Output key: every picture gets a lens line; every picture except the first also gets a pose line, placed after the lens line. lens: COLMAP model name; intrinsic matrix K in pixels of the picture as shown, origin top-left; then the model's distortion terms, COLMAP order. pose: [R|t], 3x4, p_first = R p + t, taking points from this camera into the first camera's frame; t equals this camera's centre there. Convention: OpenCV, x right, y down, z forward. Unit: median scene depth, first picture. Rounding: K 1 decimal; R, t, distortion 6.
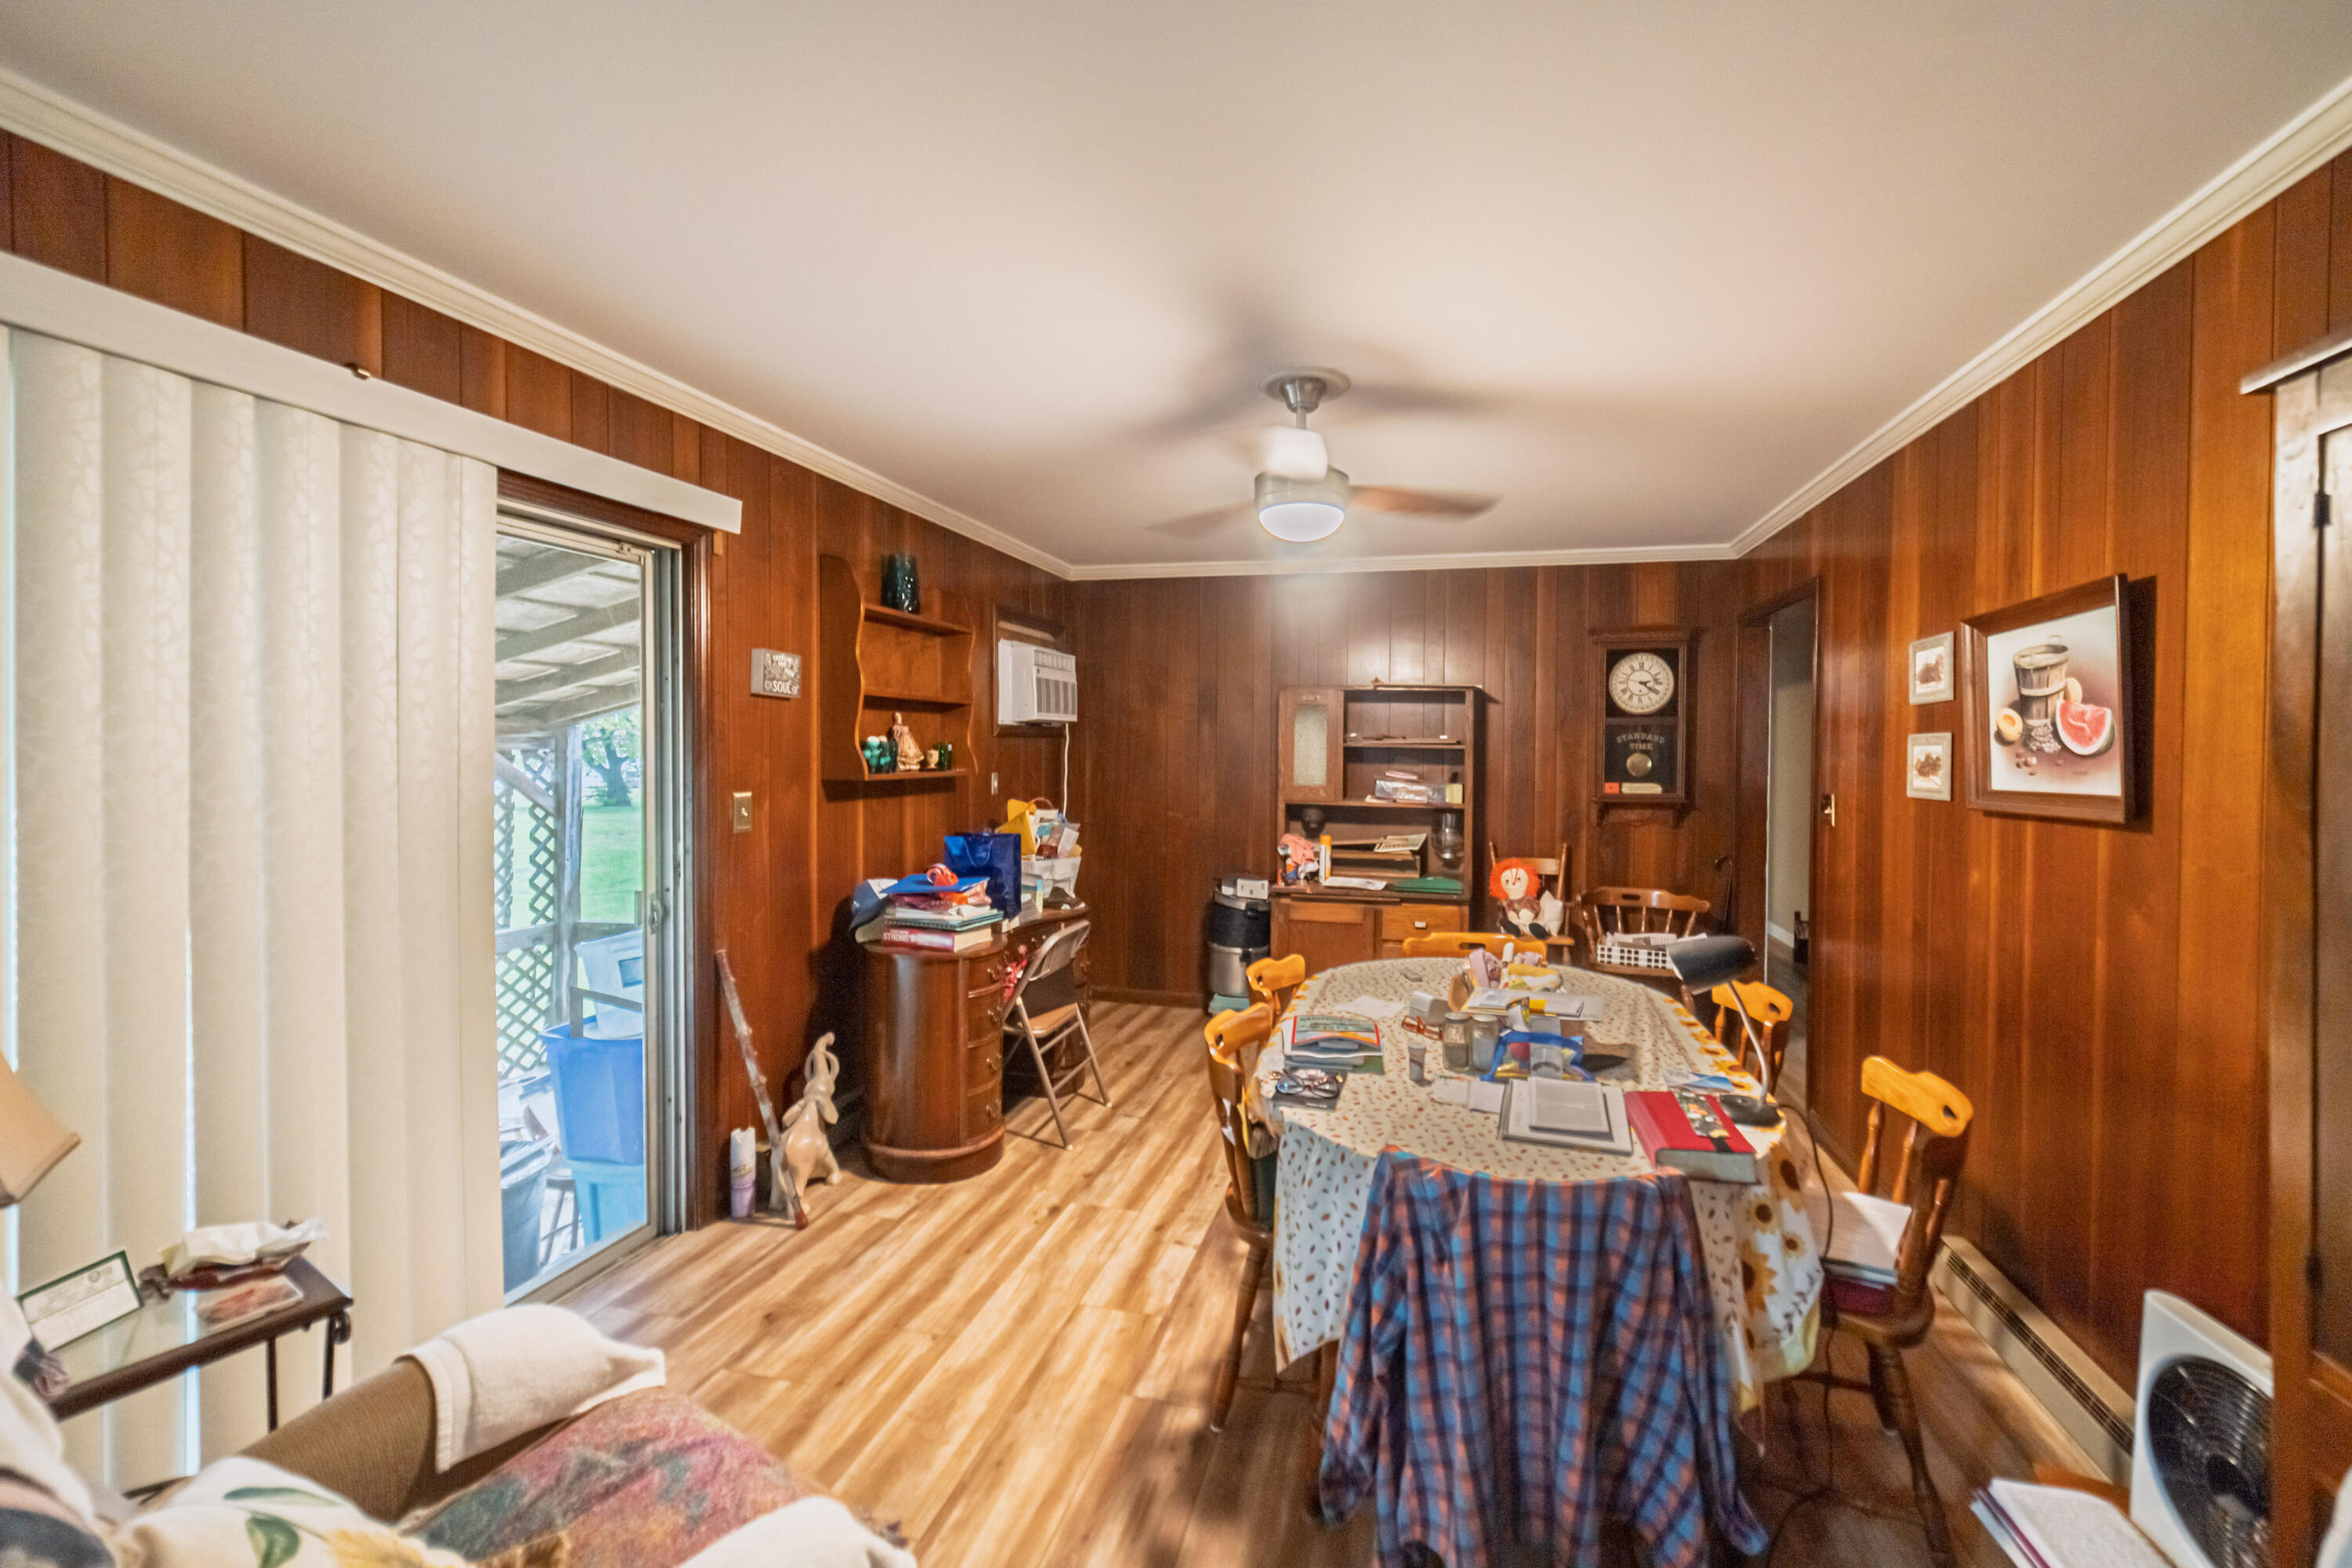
lens RADIAL K [[944.0, 0, 1245.6], [0, 944.0, 761.9], [0, 0, 1]] dist [-0.000052, 0.000100]
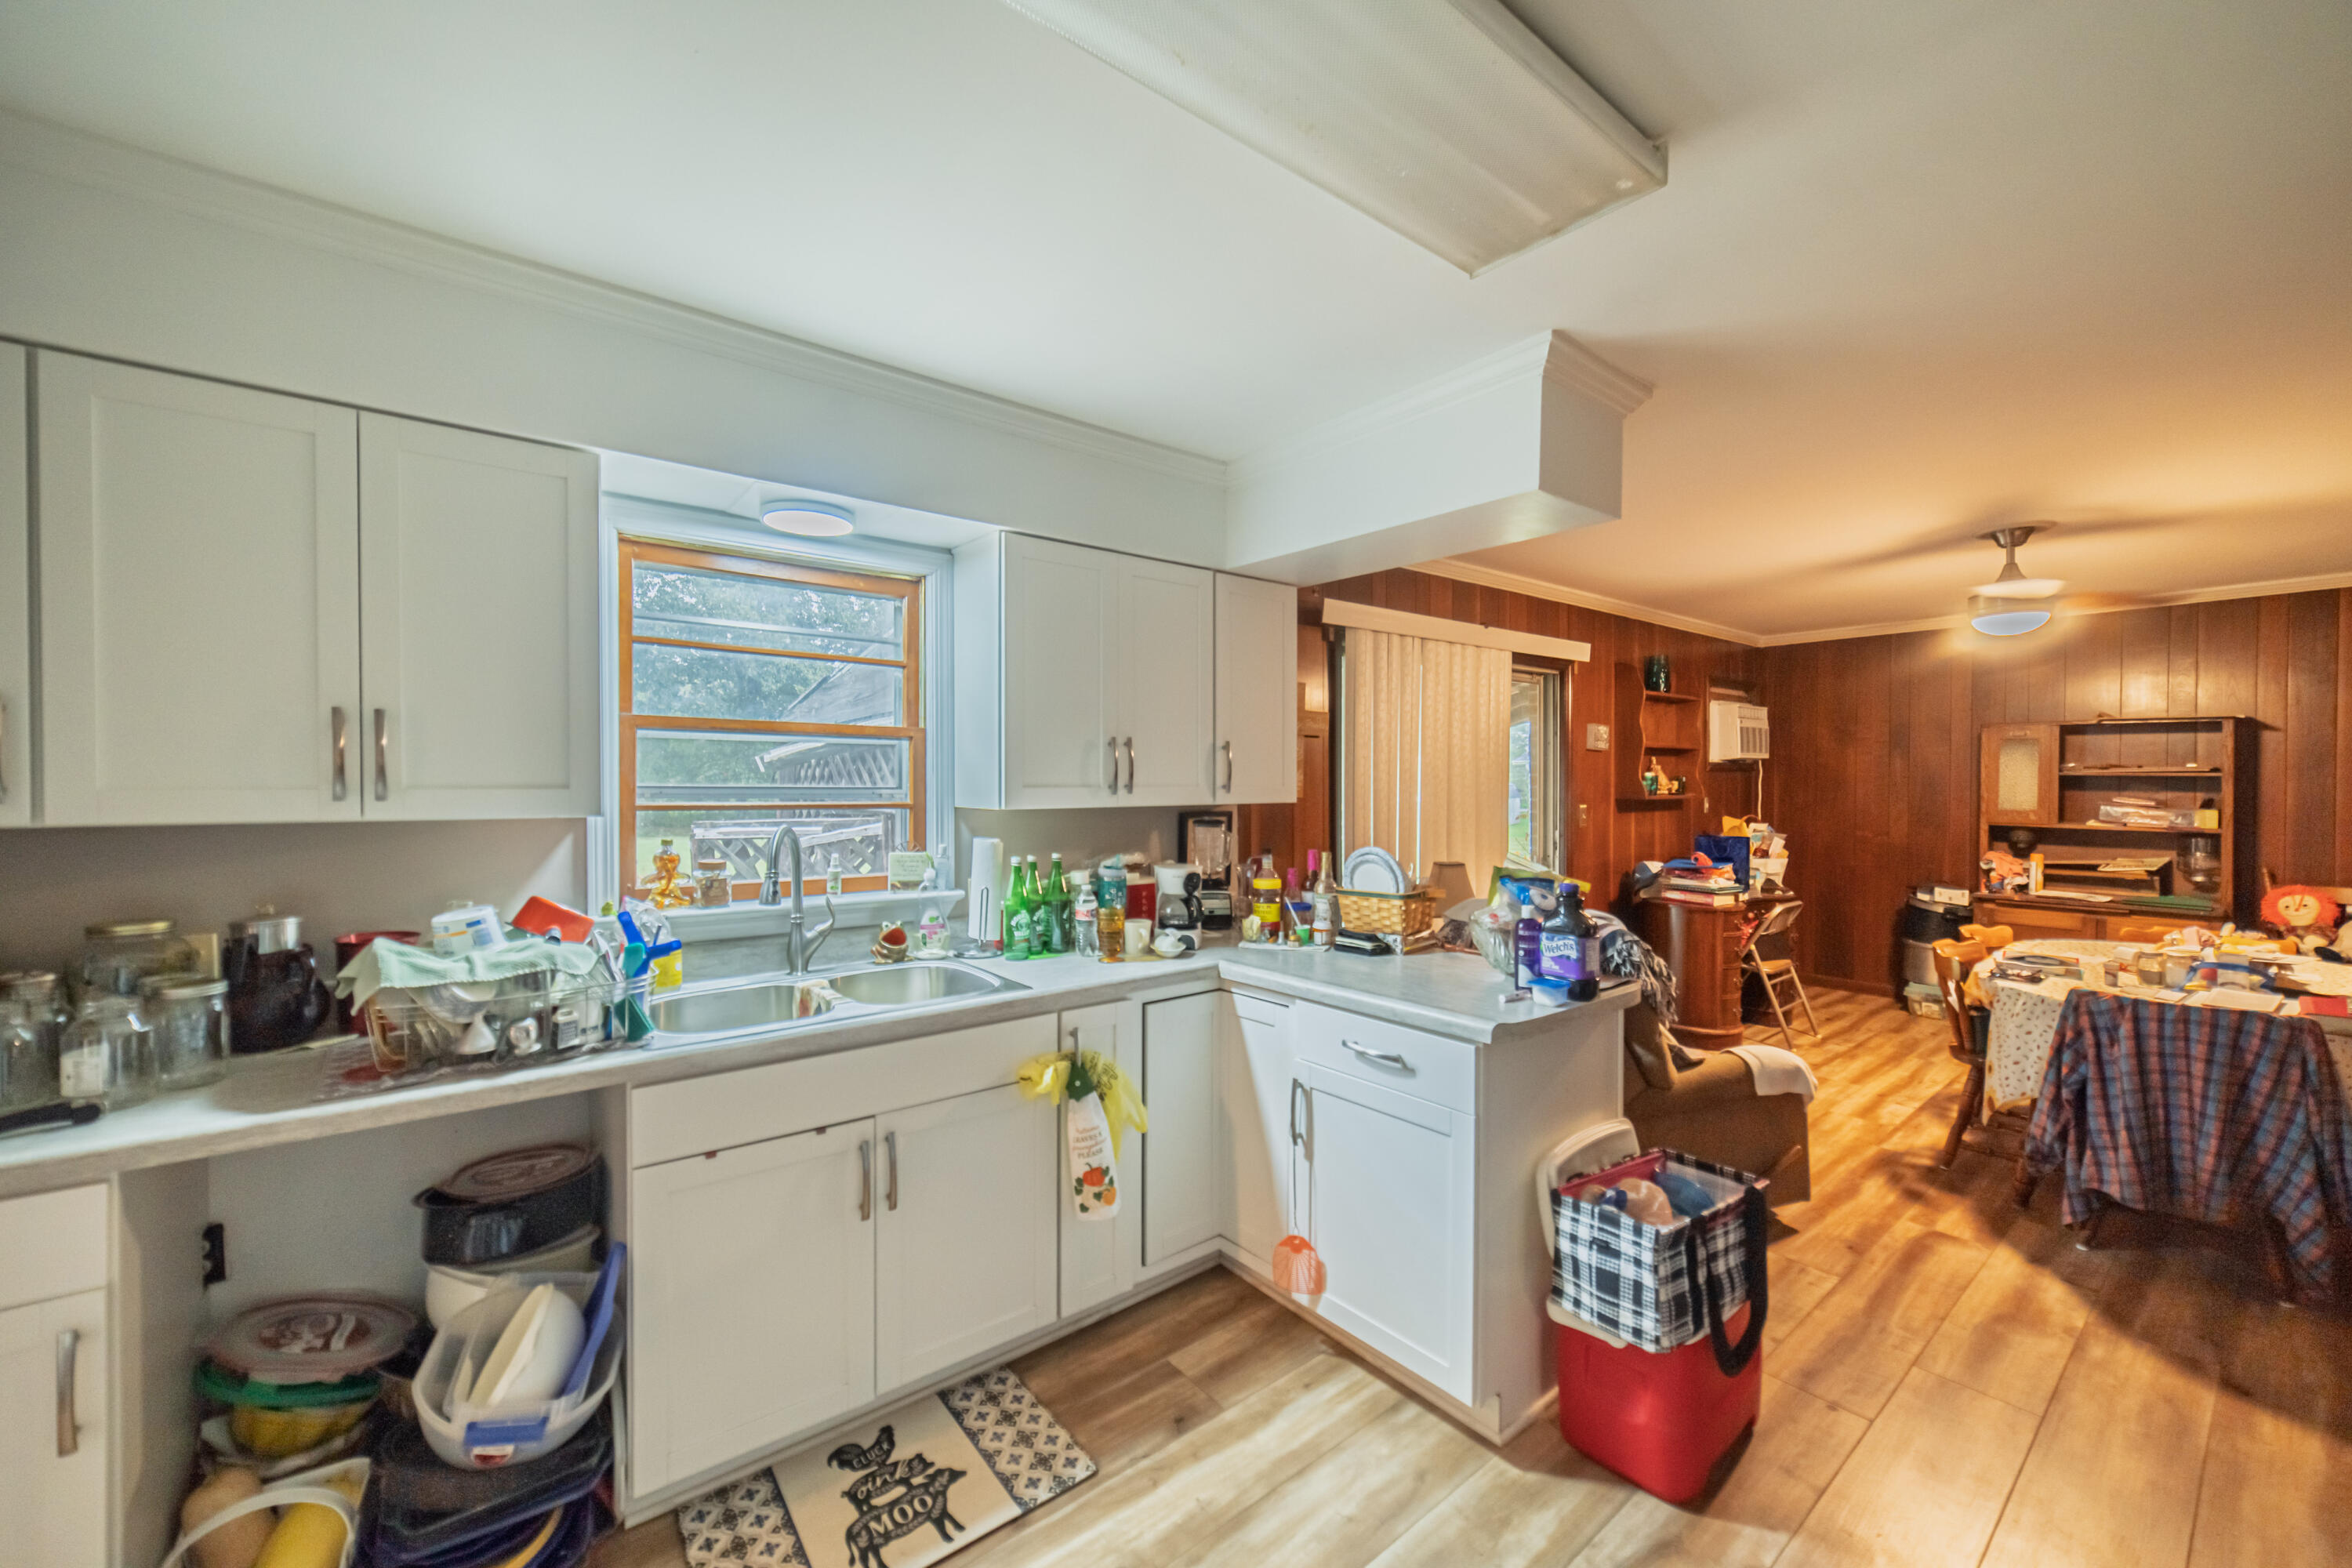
lens RADIAL K [[904.7, 0, 1174.4], [0, 904.7, 794.7], [0, 0, 1]] dist [0.001930, 0.000284]
pose [[0.776586, 0.000396, -0.630011, -0.058856], [-0.001893, 0.999997, -0.001705, 0.018773], [0.630008, 0.002516, 0.776584, -0.867532]]
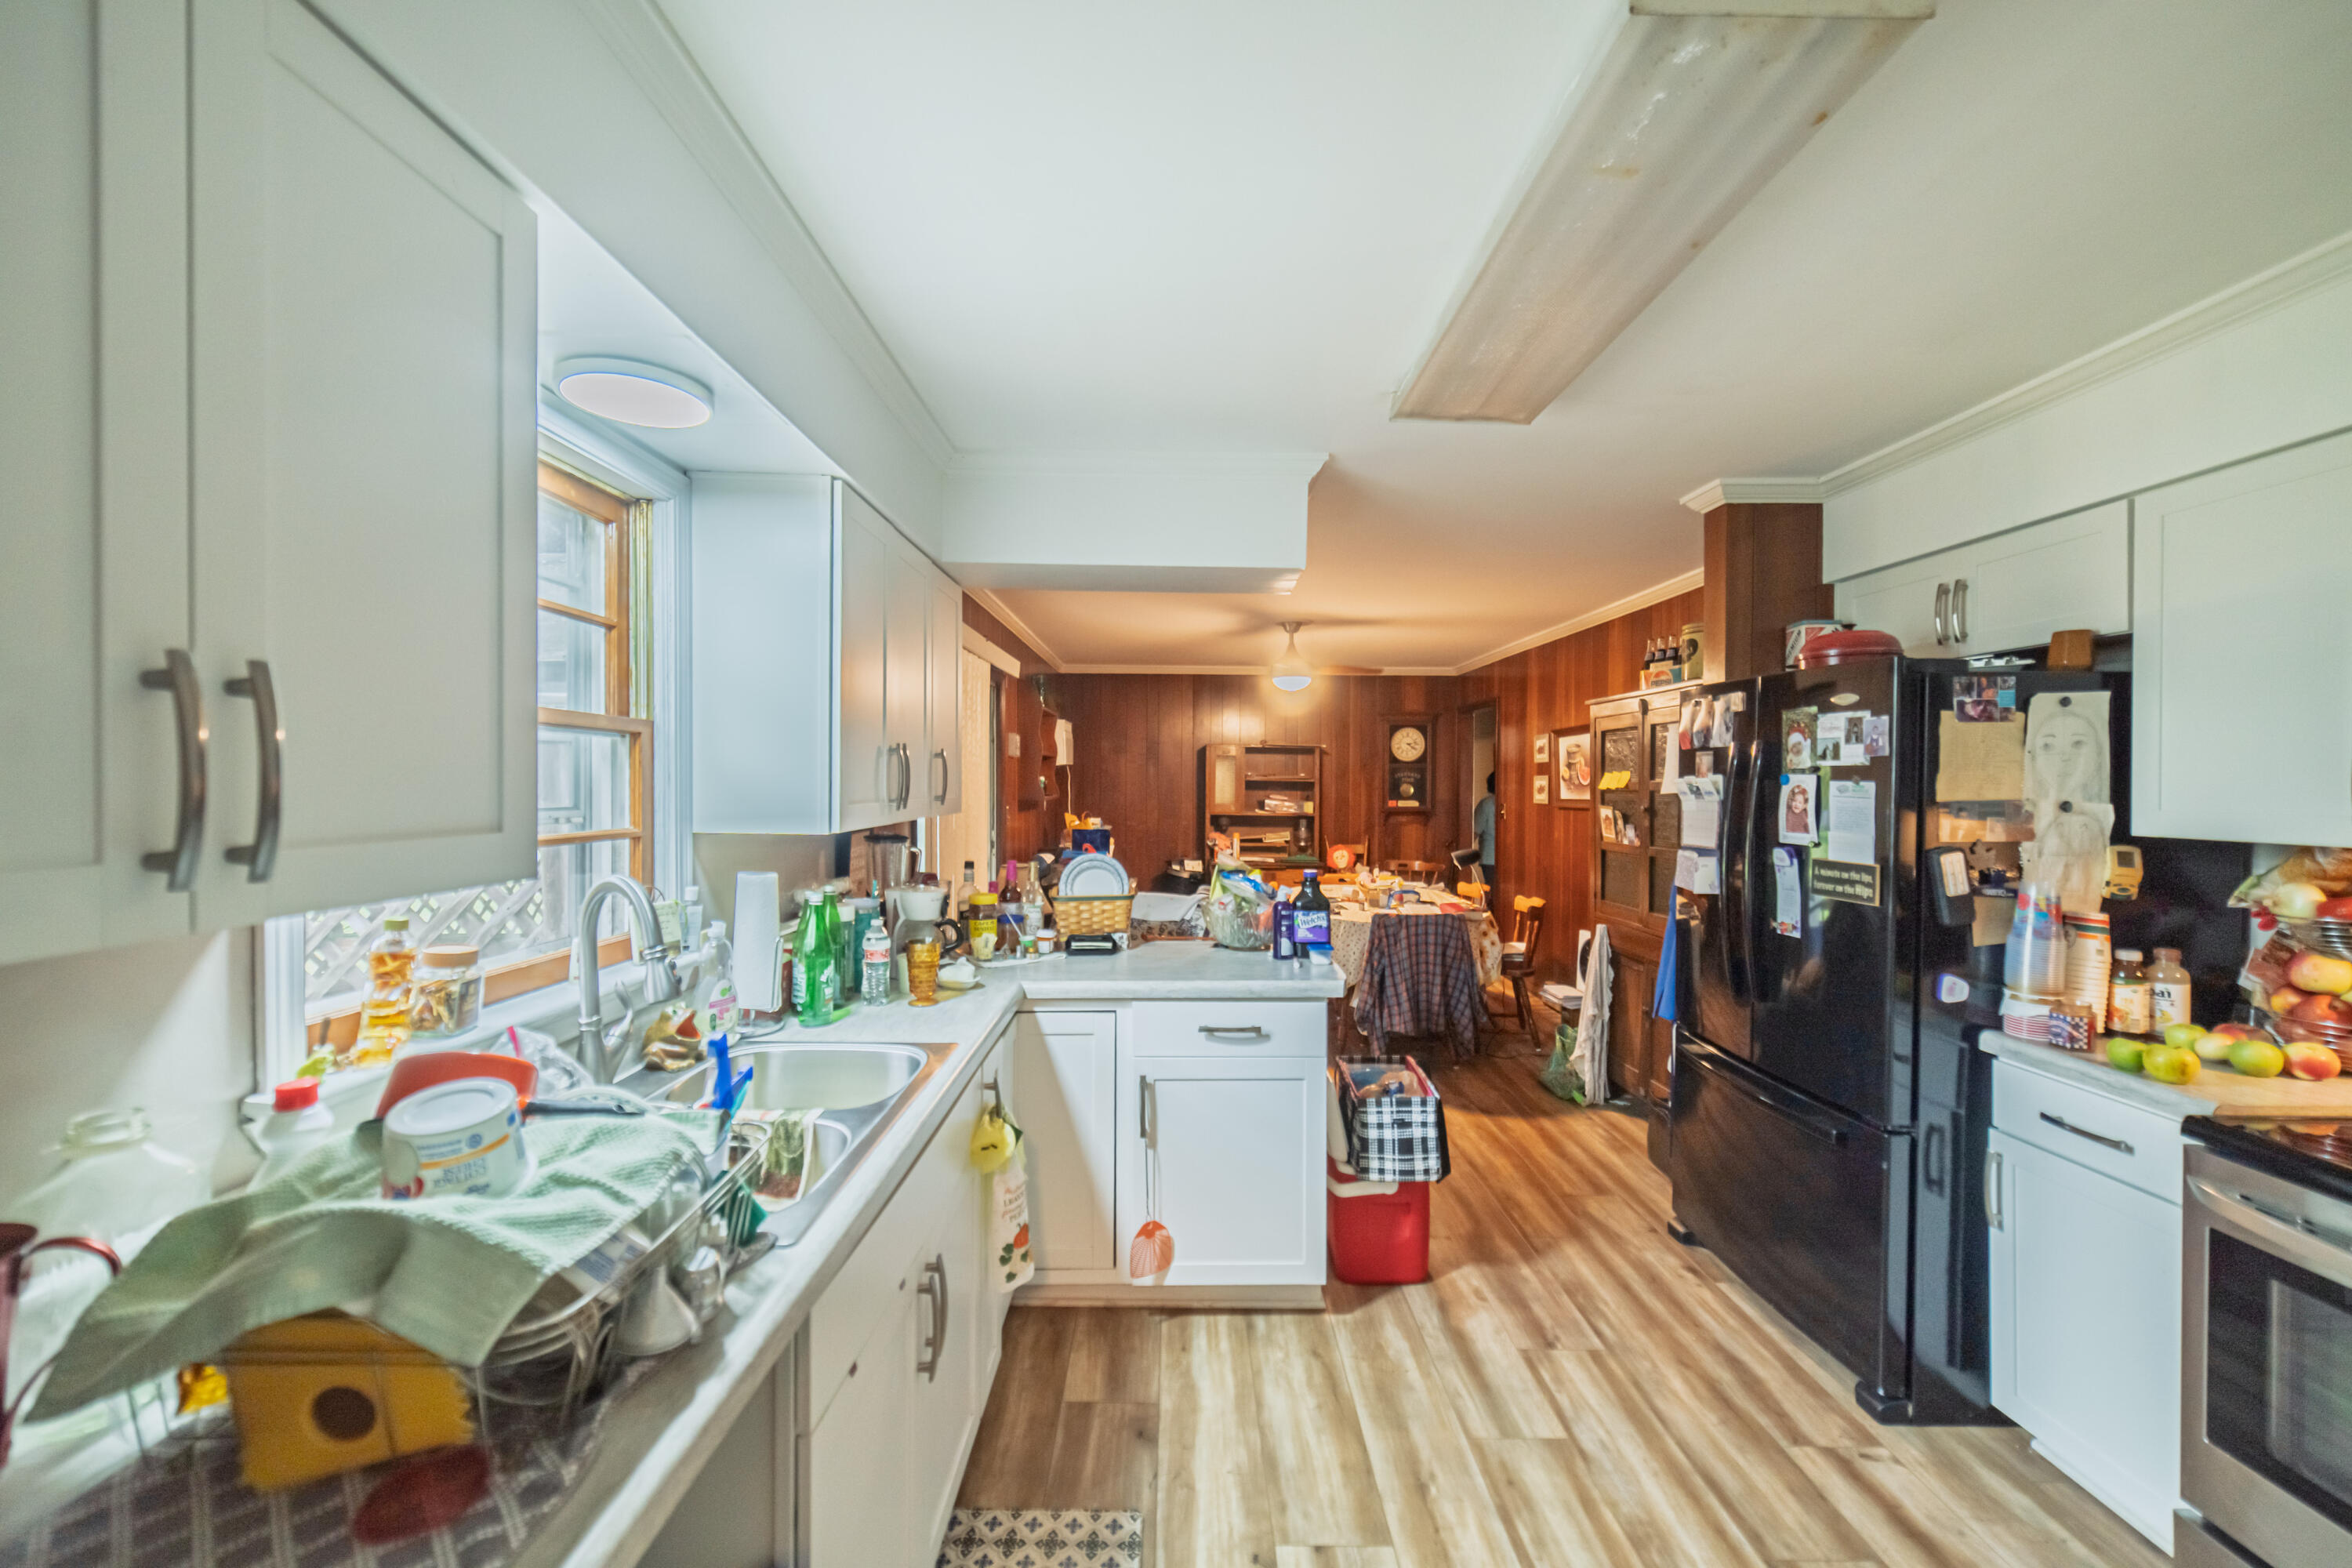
lens RADIAL K [[921.7, 0, 1194.6], [0, 921.7, 787.4], [0, 0, 1]] dist [0.000399, 0.000087]
pose [[0.973351, -0.004473, 0.229275, -0.640984], [0.005216, 0.999983, -0.002634, 0.000396], [-0.229259, 0.003759, 0.973358, -1.034877]]
